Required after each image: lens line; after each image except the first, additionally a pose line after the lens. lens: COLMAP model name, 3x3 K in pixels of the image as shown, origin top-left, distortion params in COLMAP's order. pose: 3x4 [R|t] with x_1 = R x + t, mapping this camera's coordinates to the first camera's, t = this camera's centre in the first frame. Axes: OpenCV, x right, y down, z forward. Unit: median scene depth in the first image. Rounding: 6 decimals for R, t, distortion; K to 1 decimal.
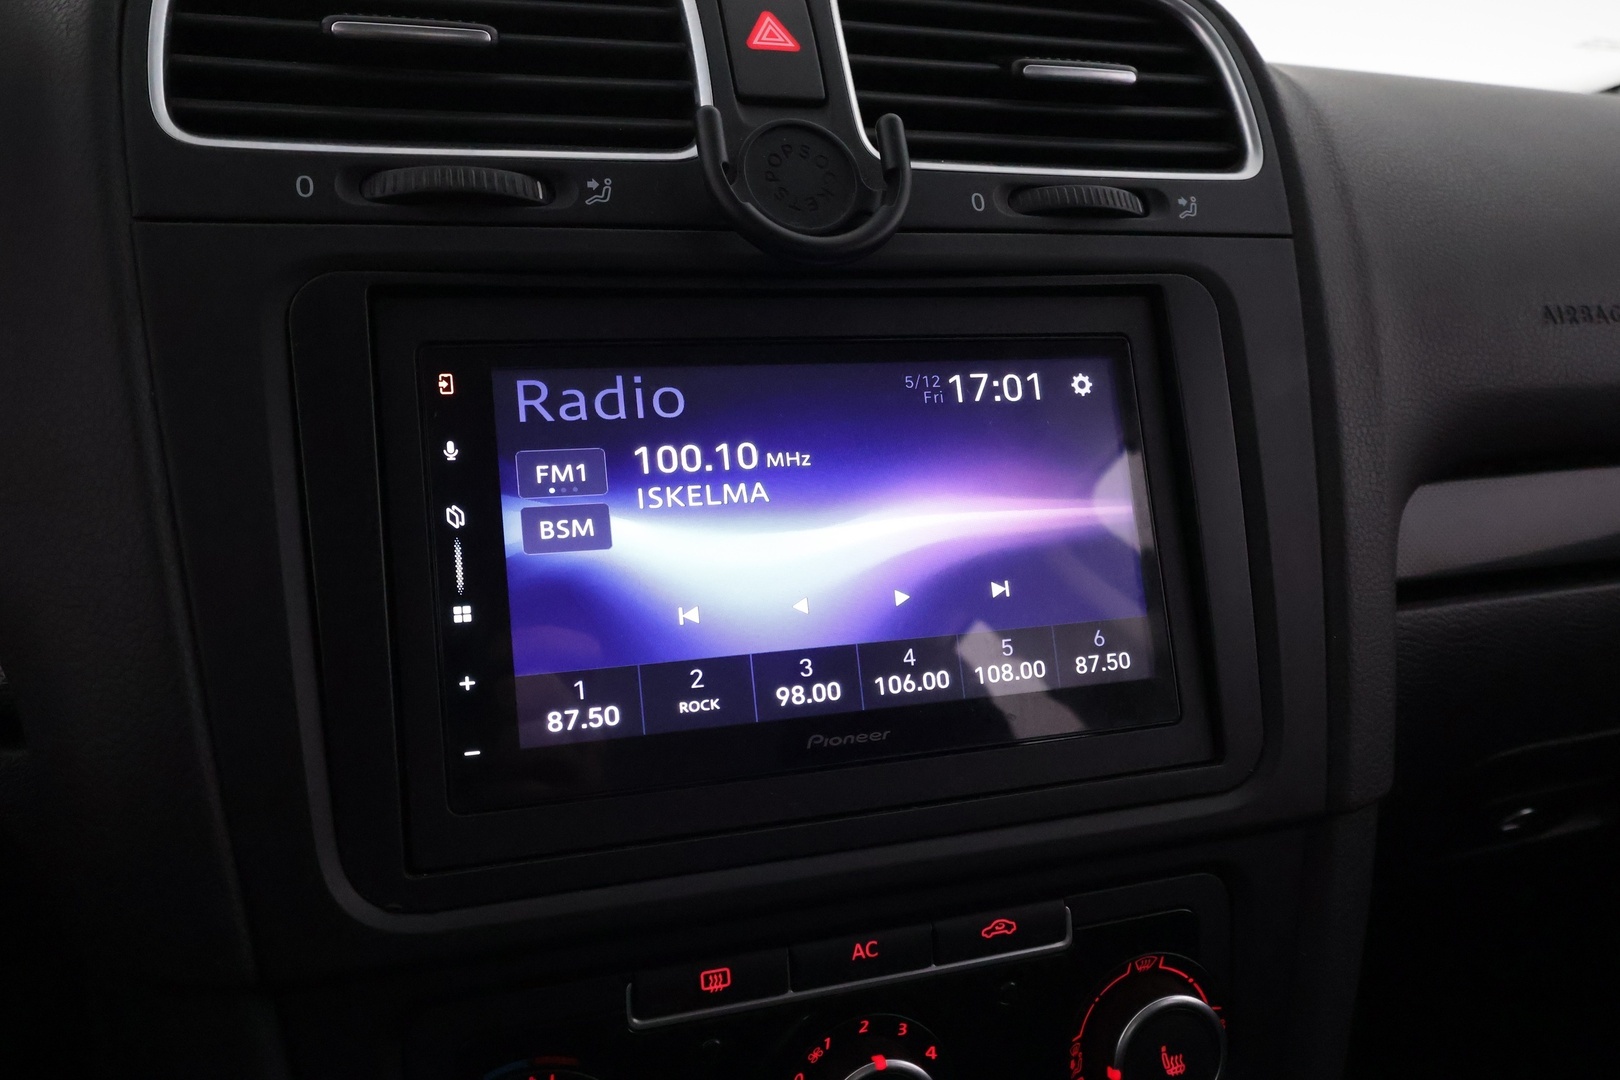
lens RADIAL K [[1259.1, 0, 807.5], [0, 1259.1, 530.0], [0, 0, 1]] dist [-0.005825, 0.005898]
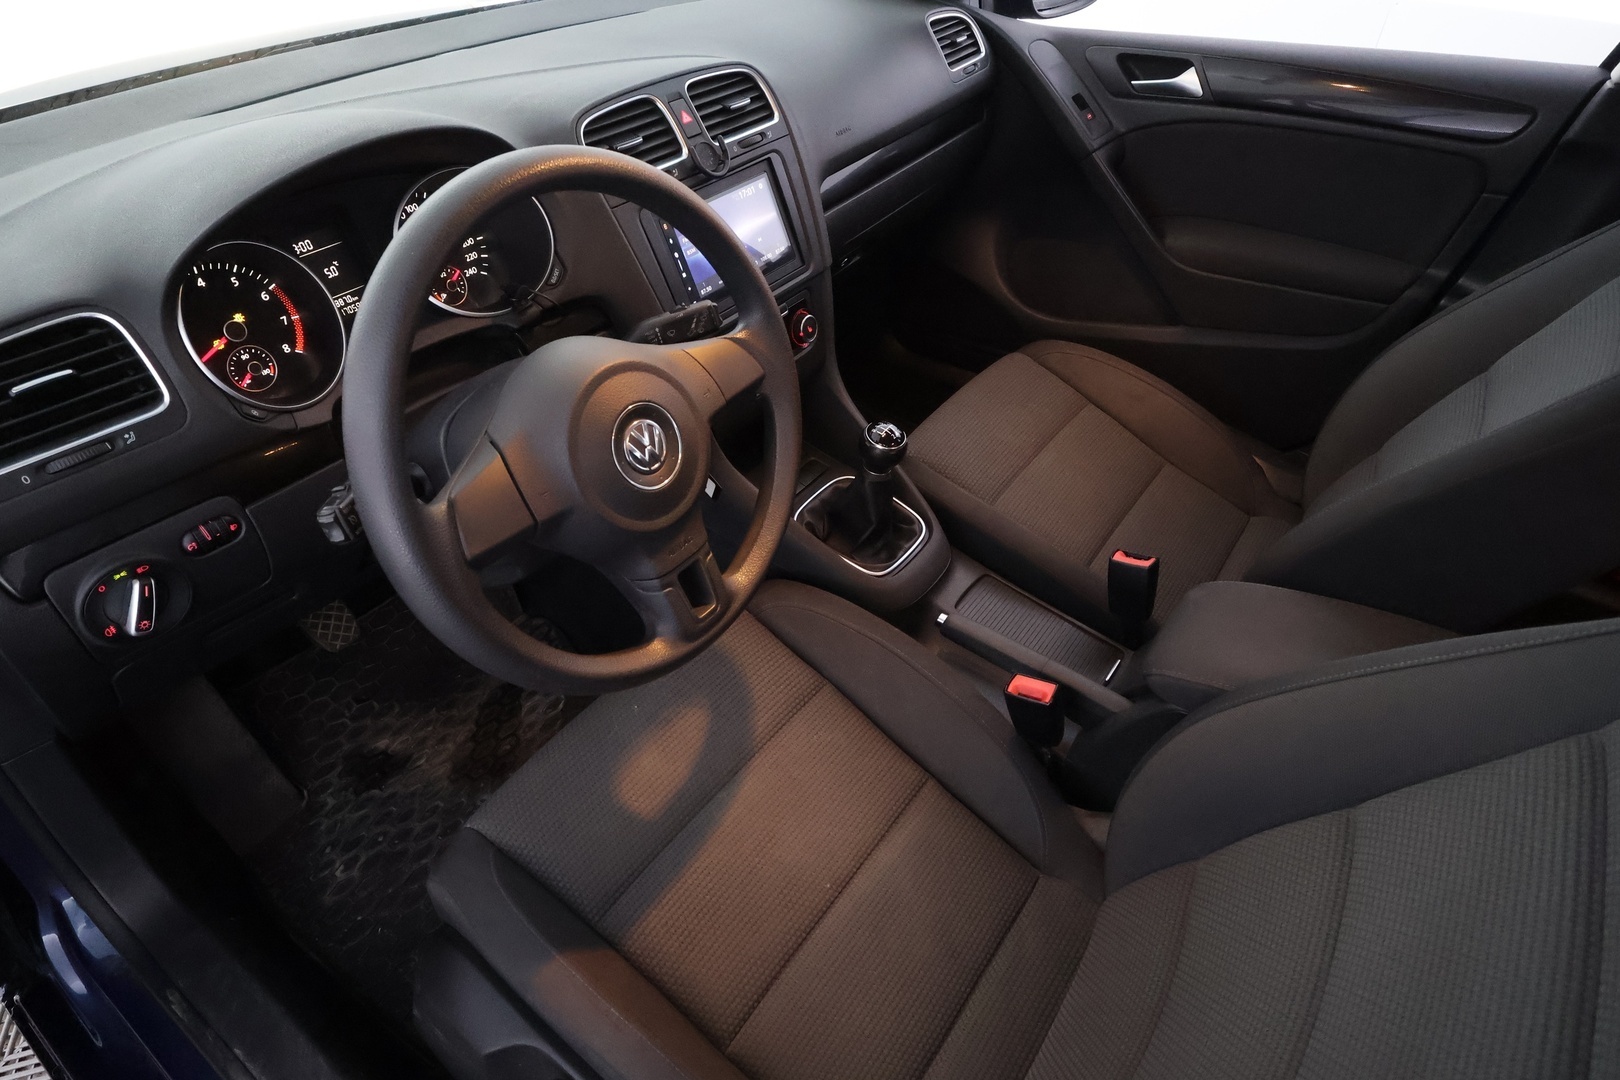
lens RADIAL K [[920.6, 0, 809.6], [0, 920.6, 542.6], [0, 0, 1]] dist [0.002169, -0.000598]
pose [[0.809569, -0.400321, 0.429350, -1.631878], [0.186741, 0.869031, 0.458162, -0.513013], [-0.556531, -0.290736, 0.778297, -2.087839]]
